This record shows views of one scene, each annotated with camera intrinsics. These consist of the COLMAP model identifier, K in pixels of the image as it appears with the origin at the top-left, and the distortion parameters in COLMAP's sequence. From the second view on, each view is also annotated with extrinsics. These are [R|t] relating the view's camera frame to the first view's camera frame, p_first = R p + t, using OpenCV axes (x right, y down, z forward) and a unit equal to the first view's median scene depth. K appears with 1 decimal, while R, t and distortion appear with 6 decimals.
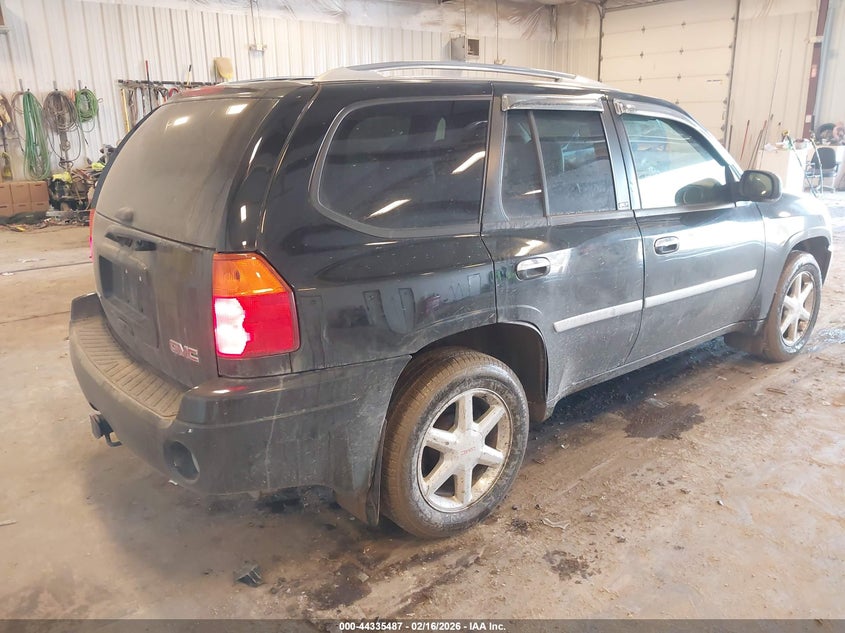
lens RADIAL K [[663.7, 0, 422.5], [0, 663.7, 316.5], [0, 0, 1]] dist [-0.008880, -0.006369]
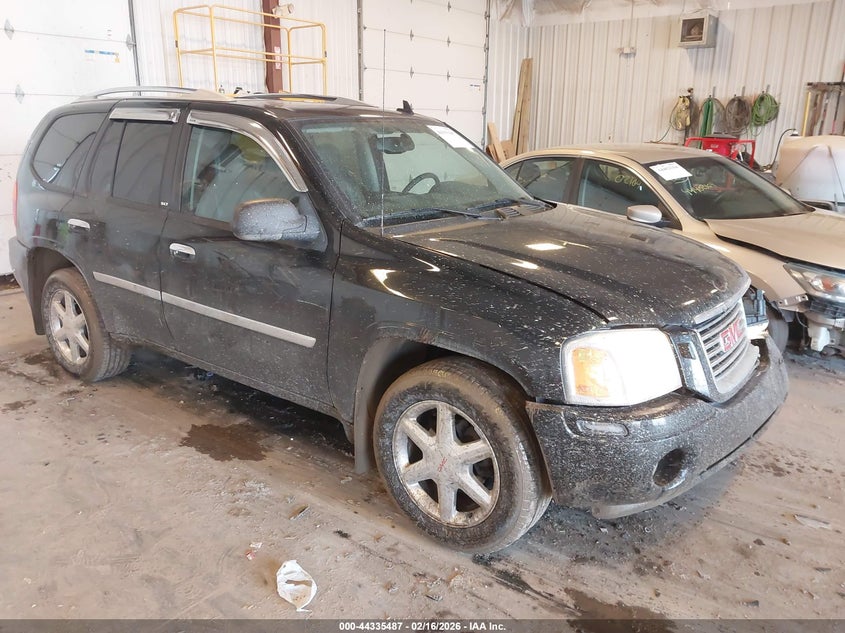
lens RADIAL K [[586.4, 0, 422.5], [0, 586.4, 316.5], [0, 0, 1]] dist [-0.006808, -0.003889]
pose [[0.282321, 0.309164, -0.908137, 0.821434], [-0.271270, 0.933739, 0.233547, -0.215265], [0.920167, 0.180415, 0.347481, 0.630006]]
